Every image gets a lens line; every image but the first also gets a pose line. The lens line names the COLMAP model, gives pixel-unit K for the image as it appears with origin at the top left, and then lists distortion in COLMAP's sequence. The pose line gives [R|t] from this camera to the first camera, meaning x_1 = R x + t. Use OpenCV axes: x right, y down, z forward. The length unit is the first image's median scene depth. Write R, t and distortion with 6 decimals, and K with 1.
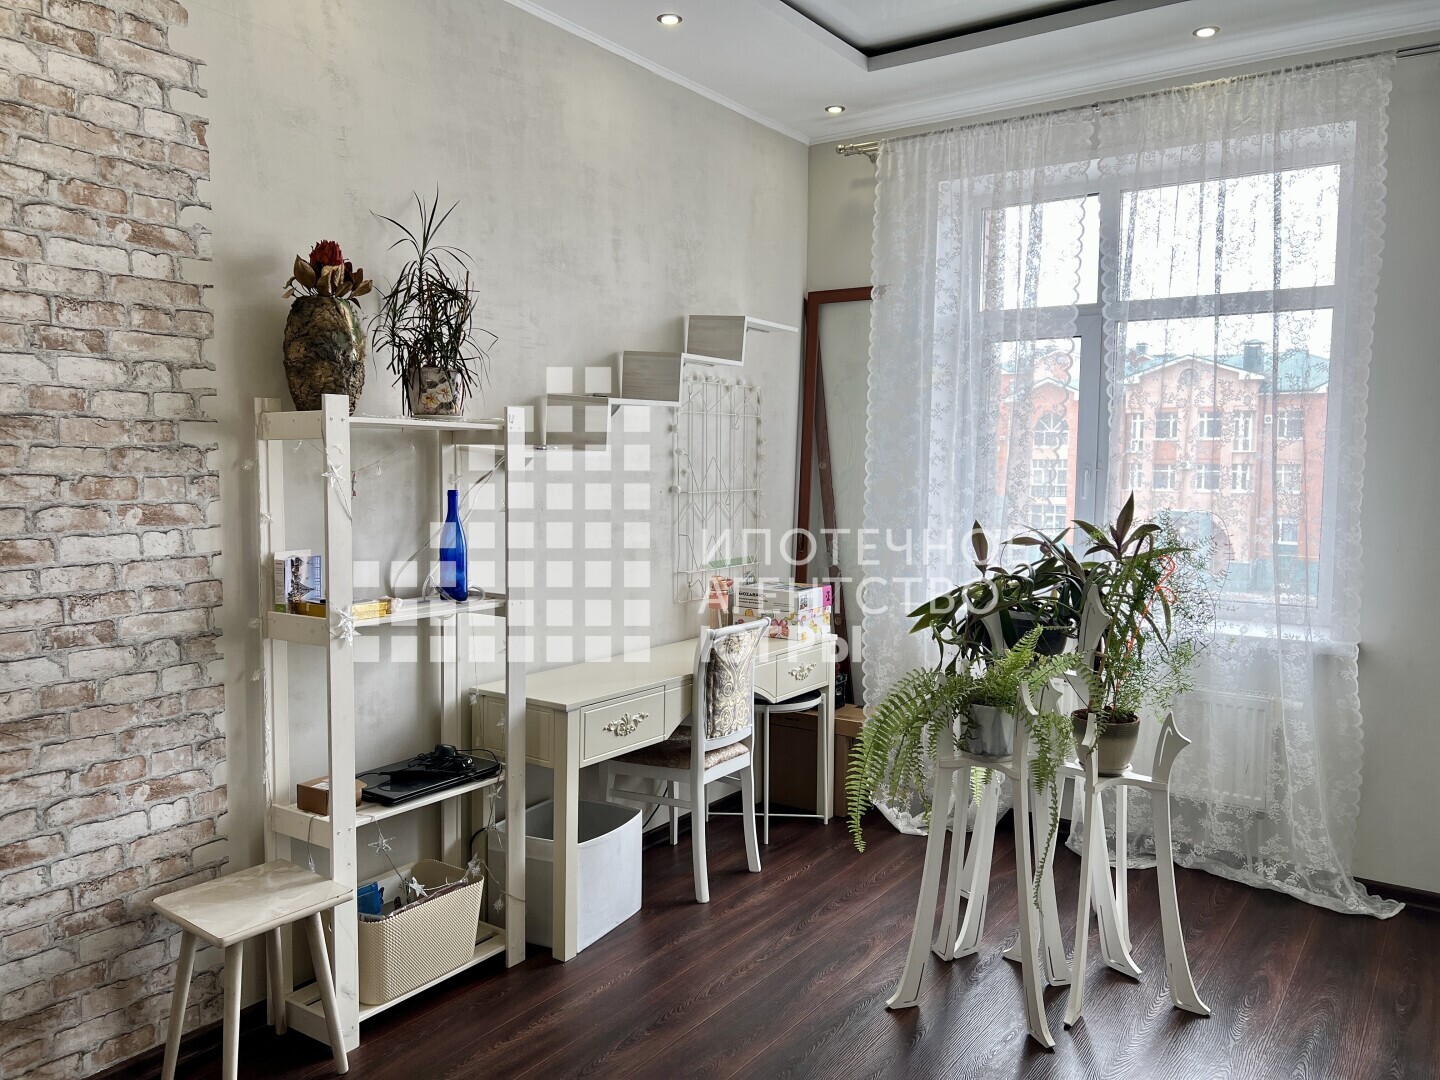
lens RADIAL K [[1092.0, 0, 719.9], [0, 1092.0, 540.5], [0, 0, 1]] dist [0.046574, -0.060689]
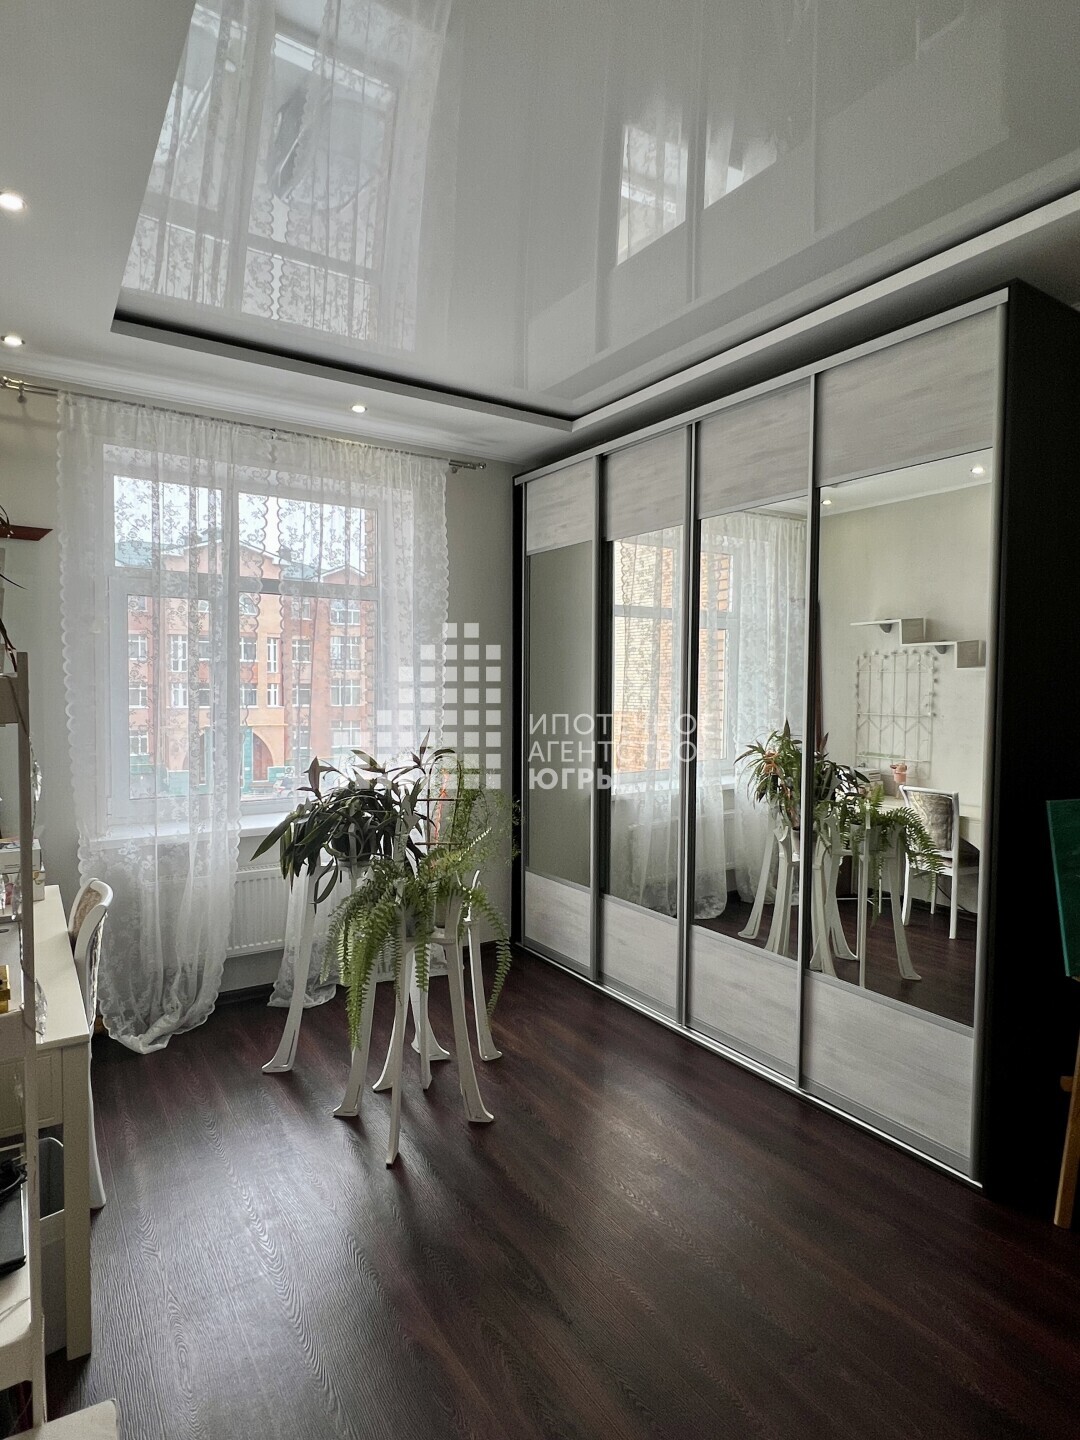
lens RADIAL K [[801.5, 0, 540.8], [0, 801.5, 718.8], [0, 0, 1]] dist [-0.007138, -0.000702]
pose [[0.373235, -0.040872, 0.926836, -0.537817], [0.063207, 0.997828, 0.018549, -0.064522], [-0.925581, 0.051659, 0.375008, 0.460508]]
